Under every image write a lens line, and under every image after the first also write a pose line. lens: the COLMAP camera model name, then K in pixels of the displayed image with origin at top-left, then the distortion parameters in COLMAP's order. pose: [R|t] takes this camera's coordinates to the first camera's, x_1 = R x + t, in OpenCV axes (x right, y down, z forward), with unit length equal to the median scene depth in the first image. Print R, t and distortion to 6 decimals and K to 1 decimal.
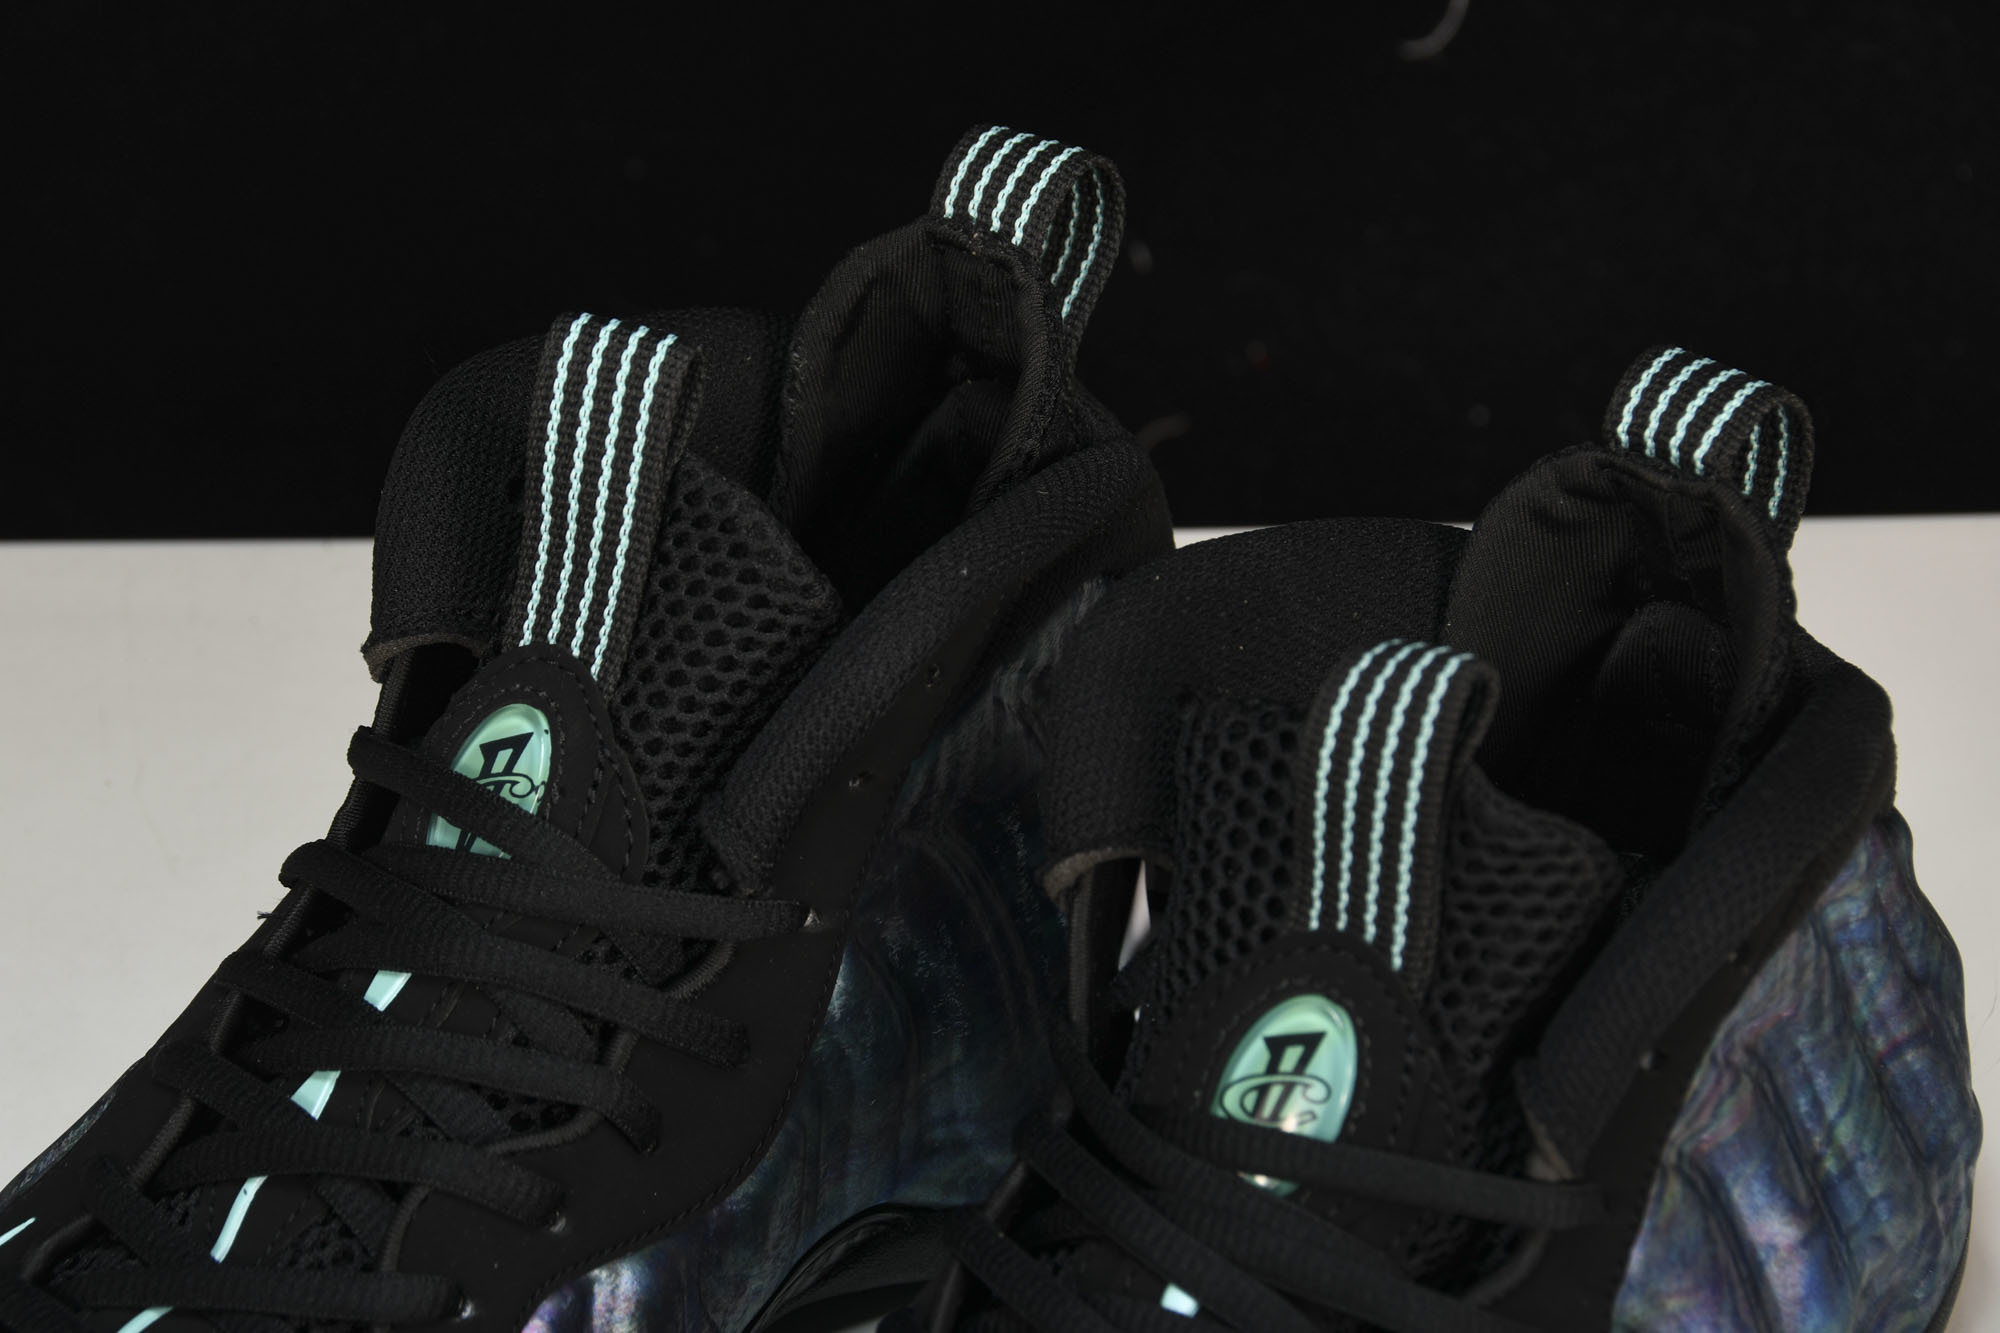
lens RADIAL K [[5849.4, 0, 954.4], [0, 5849.4, 750.7], [0, 0, 1]] dist [0.559566, 0.000000]
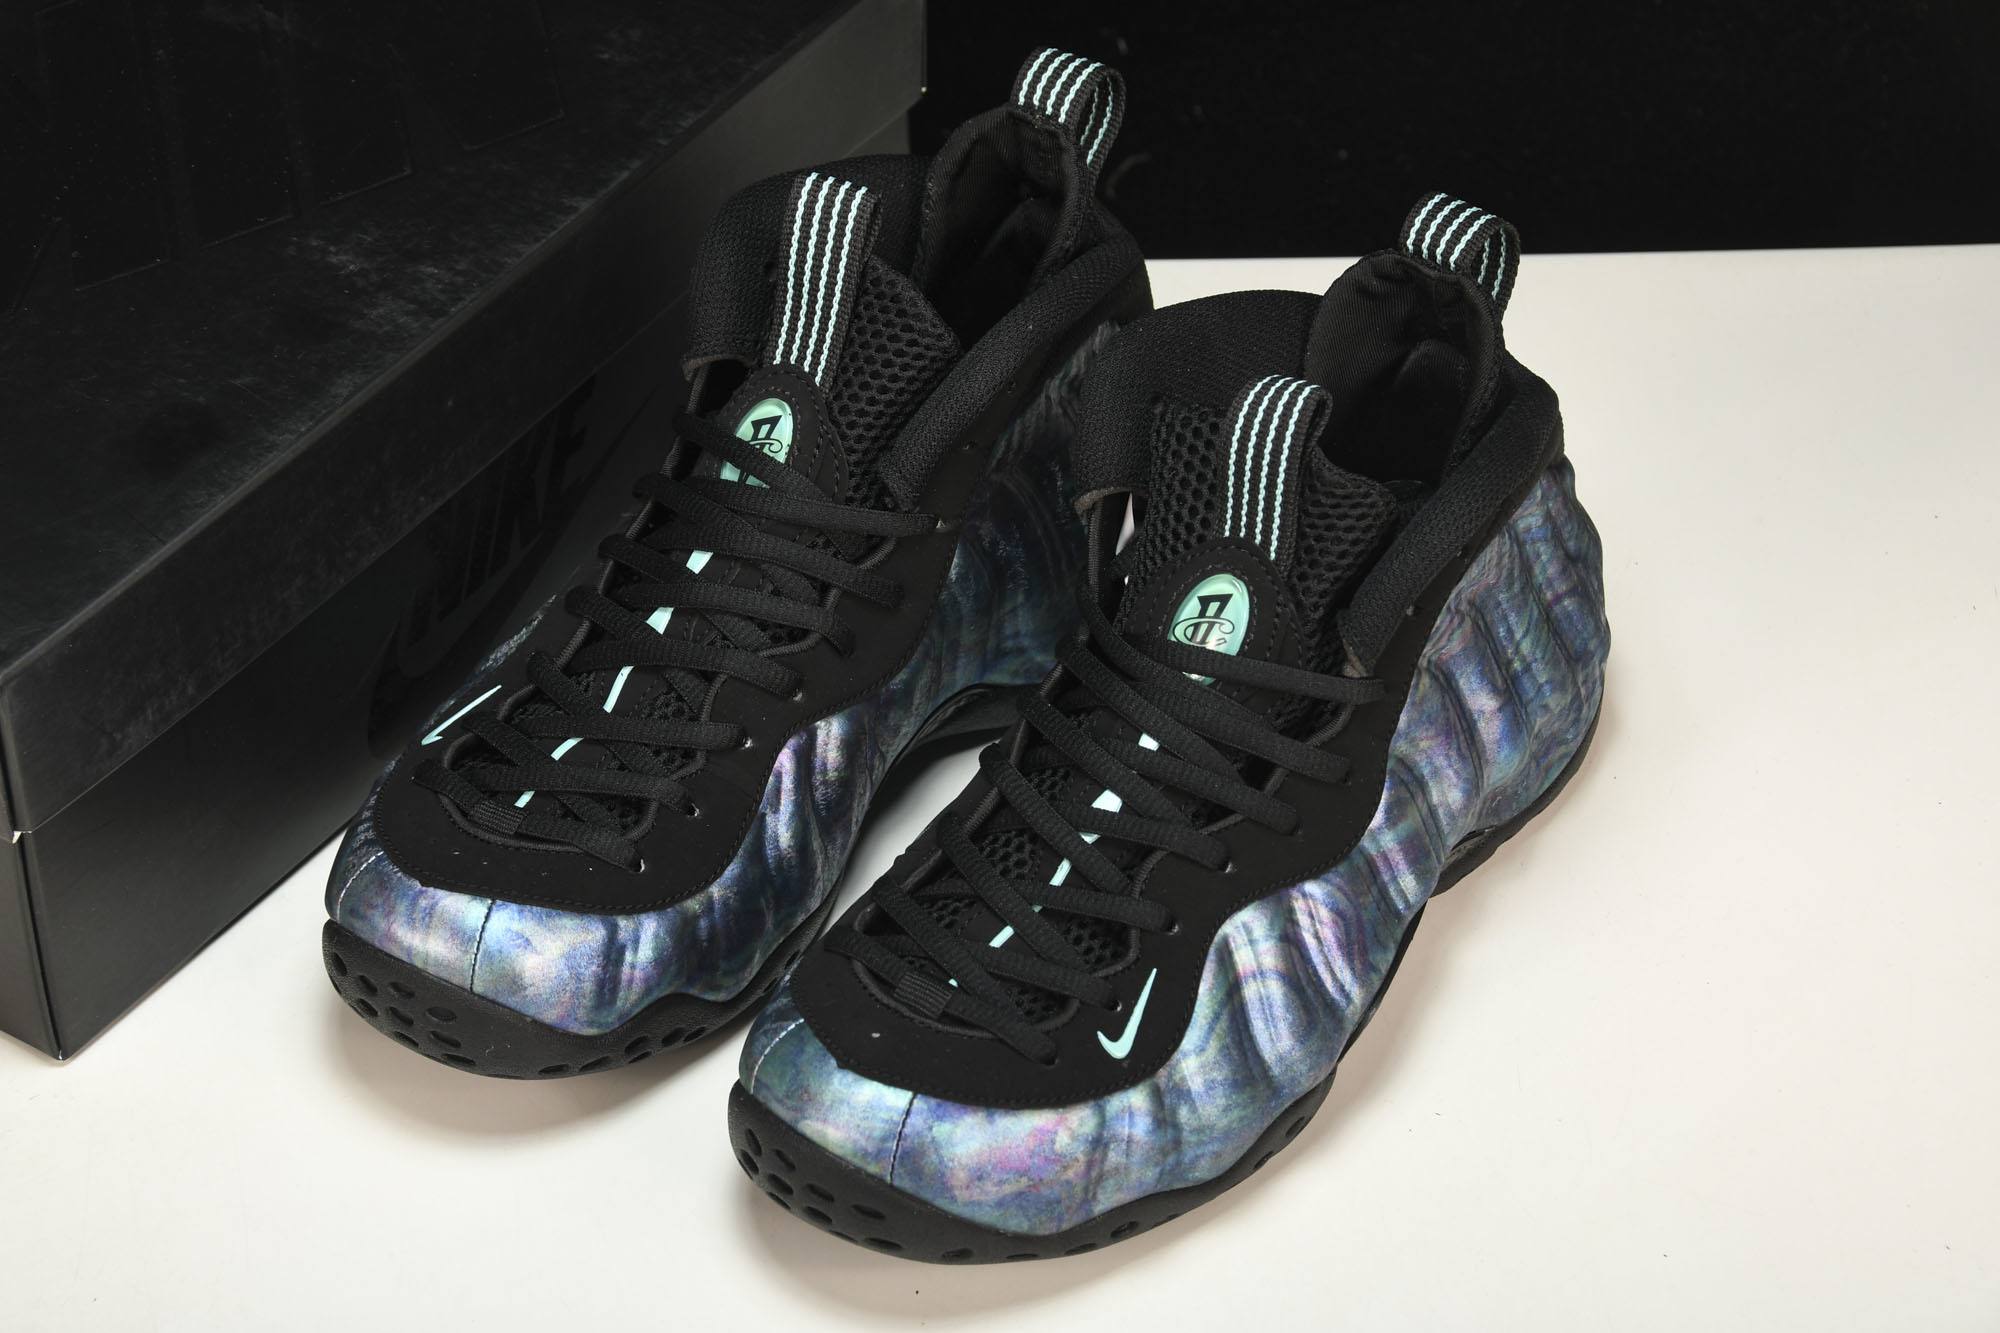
lens RADIAL K [[4772.8, 0, 992.2], [0, 4772.8, 687.8], [0, 0, 1]] dist [0.328832, 0.000000]
pose [[0.999937, 0.008662, 0.007208, -0.019044], [-0.009253, 0.996203, 0.086565, -0.046275], [-0.006431, -0.086626, 0.996220, -0.426107]]
